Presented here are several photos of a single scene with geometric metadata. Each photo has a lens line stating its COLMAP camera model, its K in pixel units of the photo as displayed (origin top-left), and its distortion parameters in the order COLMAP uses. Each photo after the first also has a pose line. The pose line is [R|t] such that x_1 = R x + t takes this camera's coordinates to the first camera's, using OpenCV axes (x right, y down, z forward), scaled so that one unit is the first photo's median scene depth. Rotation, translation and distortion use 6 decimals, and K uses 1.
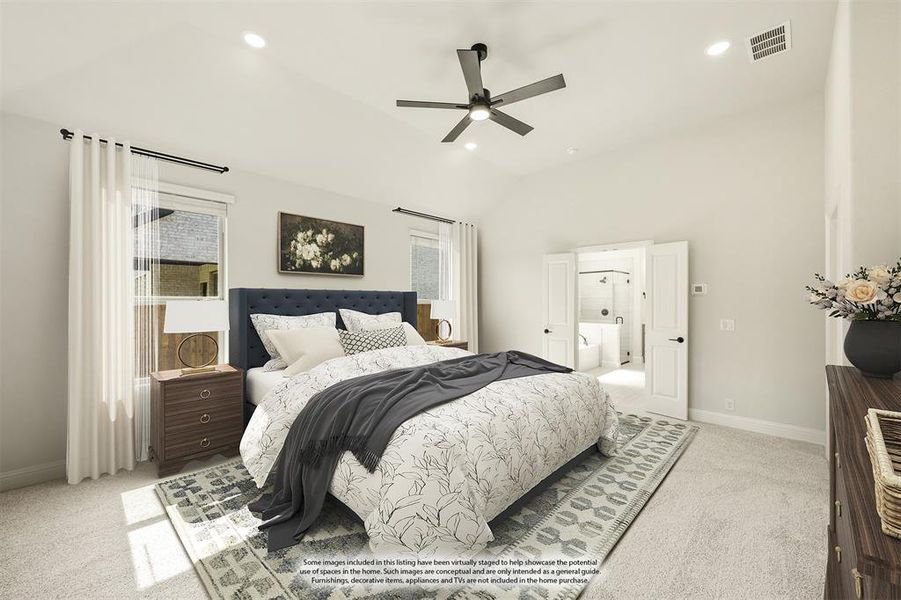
lens RADIAL K [[363.3, 0, 448.4], [0, 363.3, 301.4], [0, 0, 1]] dist [-0.002469, -0.001574]
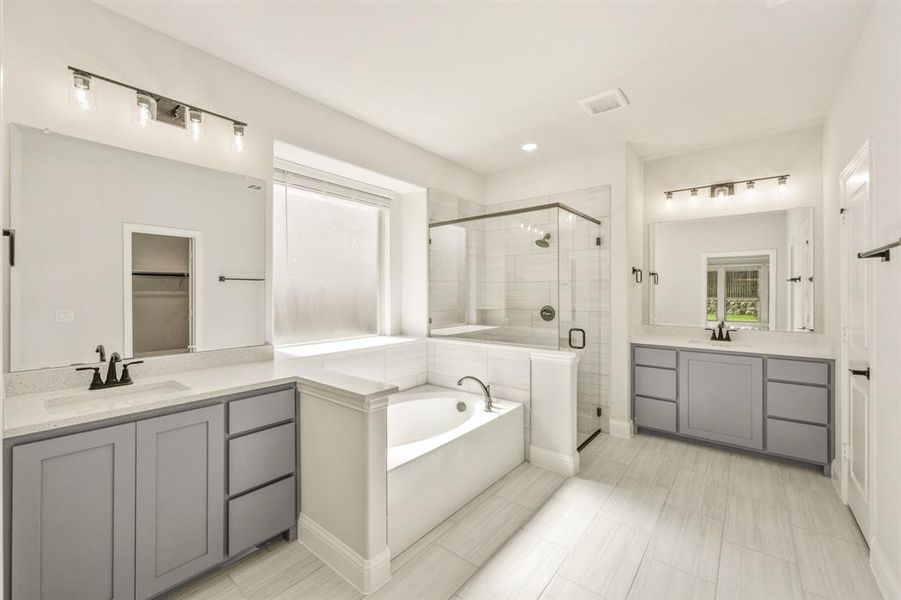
lens RADIAL K [[363.3, 0, 452.7], [0, 363.3, 294.5], [0, 0, 1]] dist [-0.002469, -0.001574]
pose [[0.995895, 0.002985, 0.090472, 0.286768], [-0.003008, 0.999995, 0.000116, 0.007357], [-0.090471, -0.000387, 0.995899, 0.592753]]
